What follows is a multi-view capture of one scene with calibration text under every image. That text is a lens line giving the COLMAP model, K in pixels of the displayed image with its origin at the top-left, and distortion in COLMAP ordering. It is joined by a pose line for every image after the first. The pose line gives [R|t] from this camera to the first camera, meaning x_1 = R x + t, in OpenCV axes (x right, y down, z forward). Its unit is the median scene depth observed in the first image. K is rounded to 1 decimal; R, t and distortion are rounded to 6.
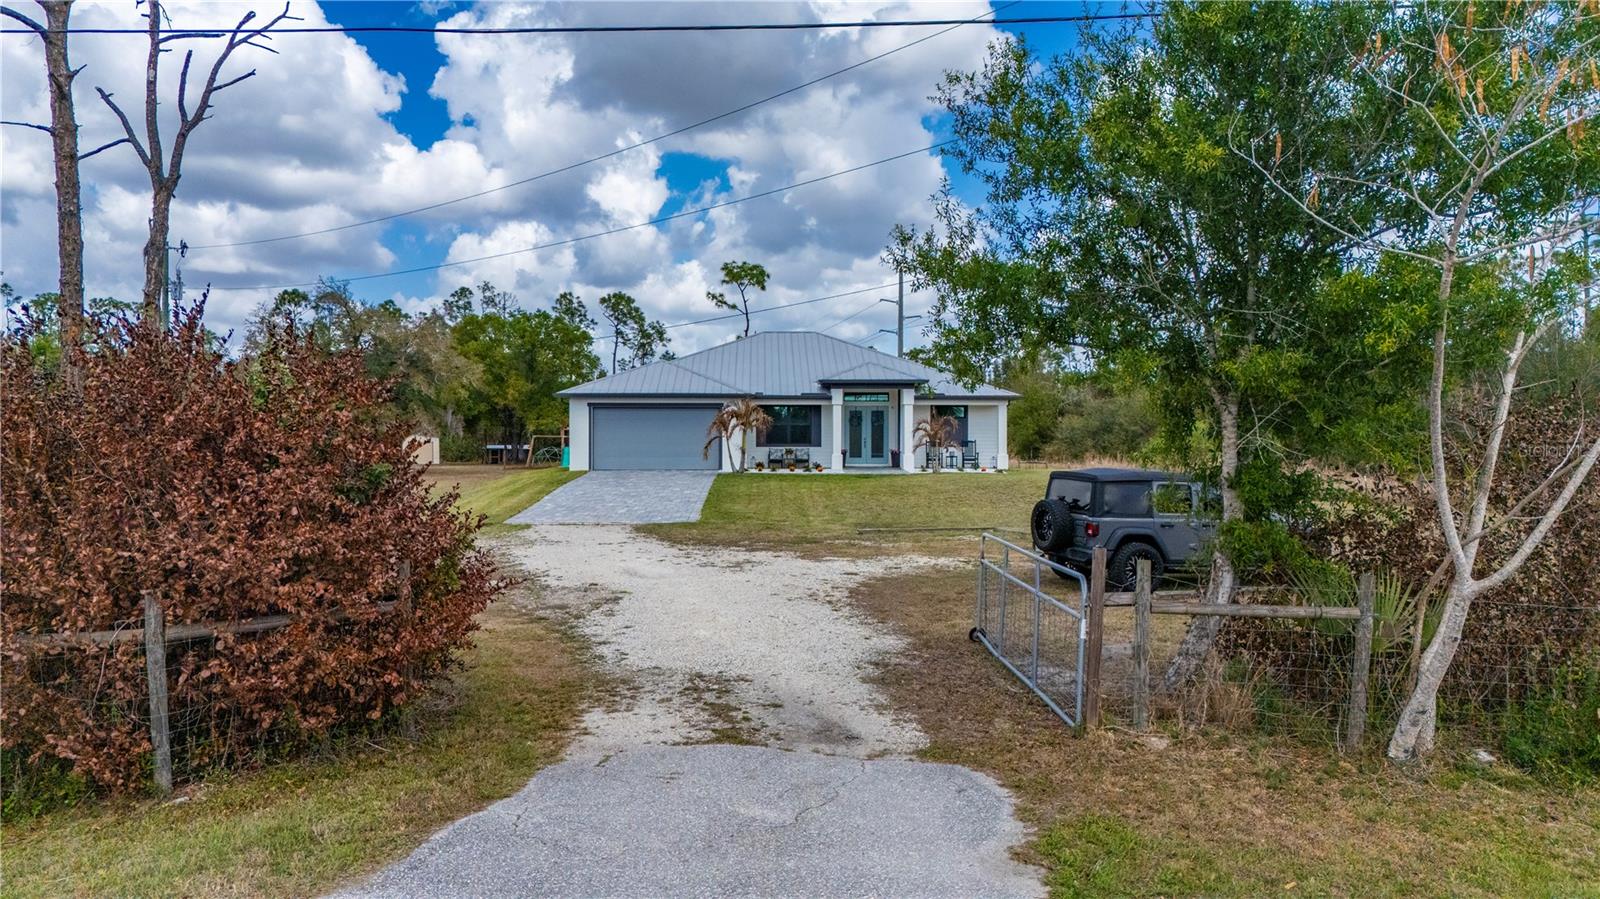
lens RADIAL K [[1169.5, 0, 797.7], [0, 1169.5, 447.5], [0, 0, 1]] dist [0.078419, -0.072471]
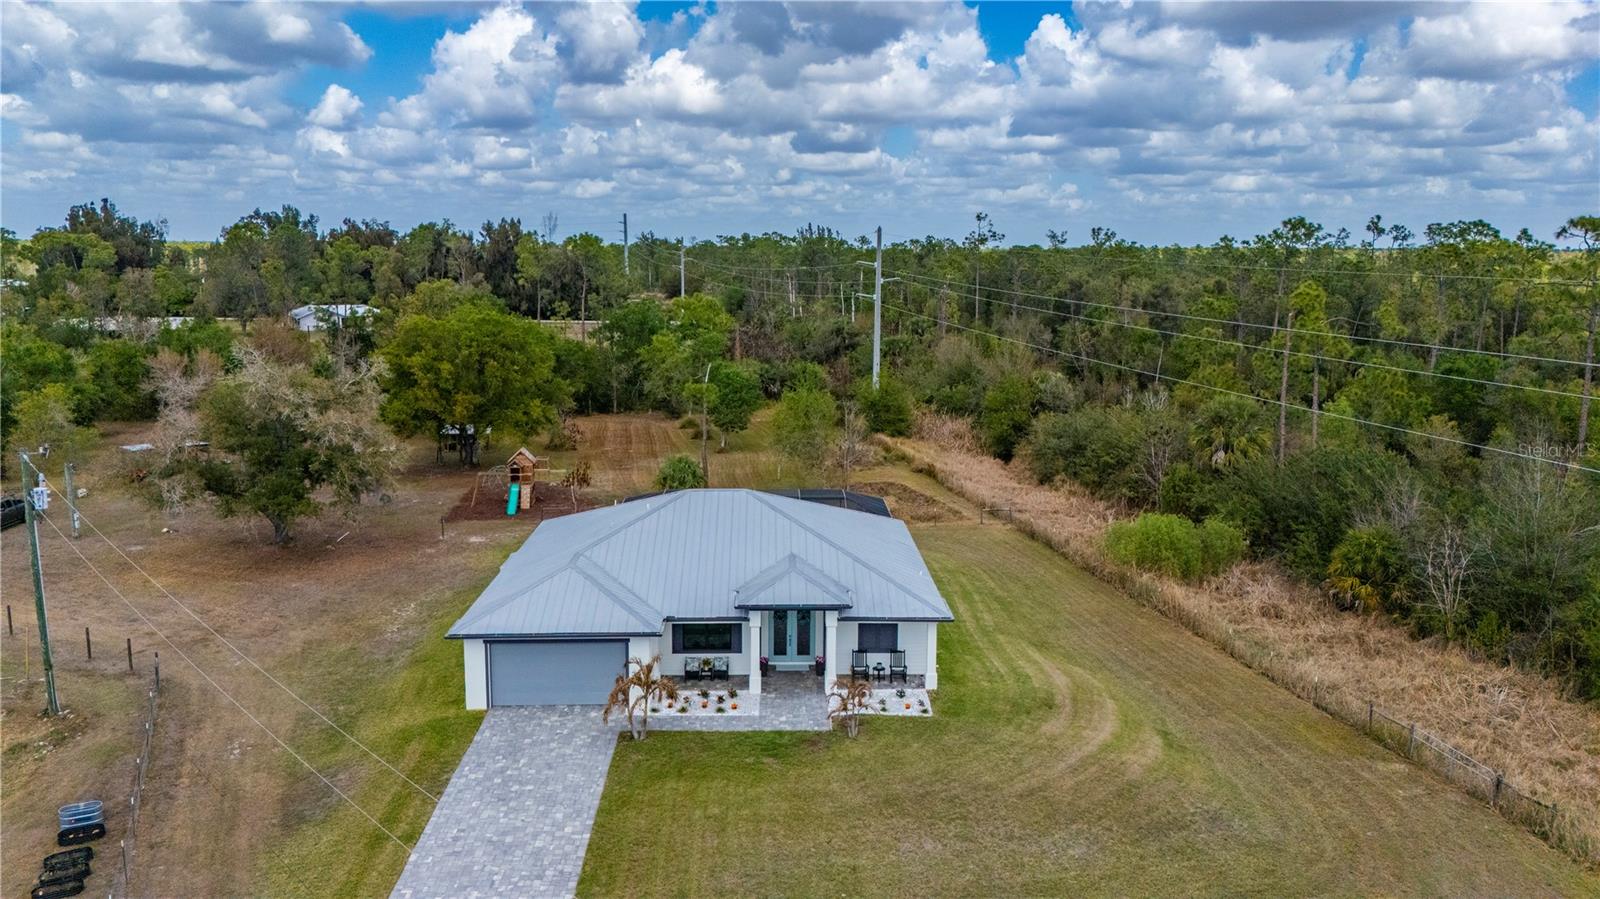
lens RADIAL K [[1169.5, 0, 797.7], [0, 1169.5, 447.5], [0, 0, 1]] dist [0.078419, -0.072471]
pose [[0.999978, 0.005715, -0.003239, 0.067037], [-0.005116, 0.986817, 0.161759, -0.315950], [0.004121, -0.161739, 0.986825, 0.097618]]
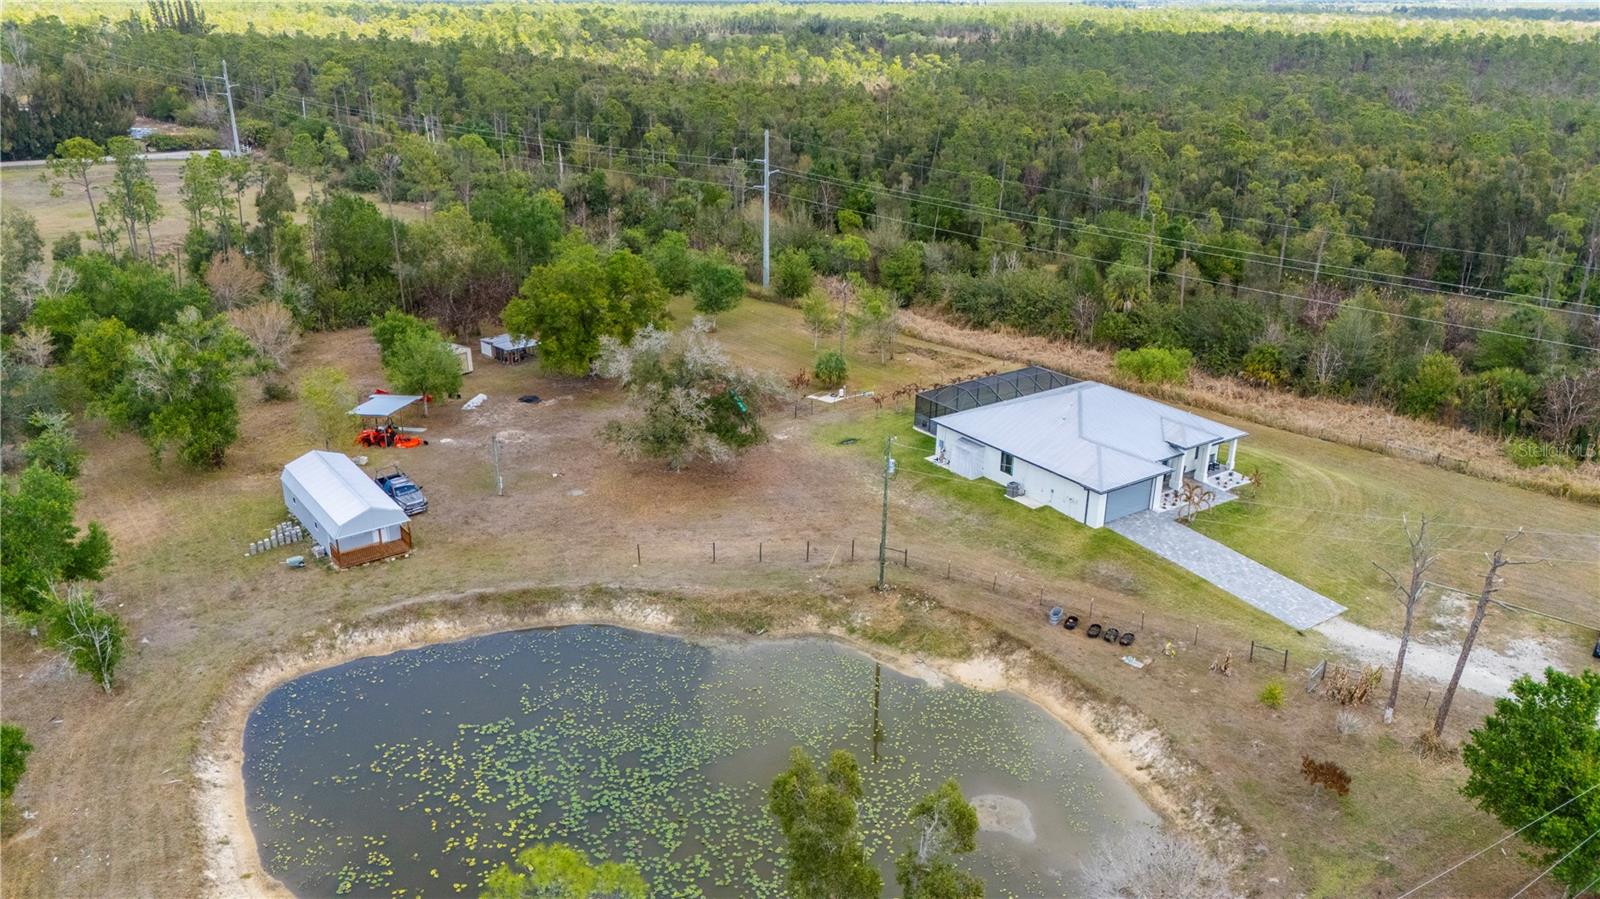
lens RADIAL K [[1169.5, 0, 797.7], [0, 1169.5, 447.5], [0, 0, 1]] dist [0.078419, -0.072471]
pose [[0.833332, -0.189300, 0.519349, -1.363115], [-0.008919, 0.934807, 0.355044, -0.669794], [-0.552700, -0.300502, 0.777316, -0.089112]]
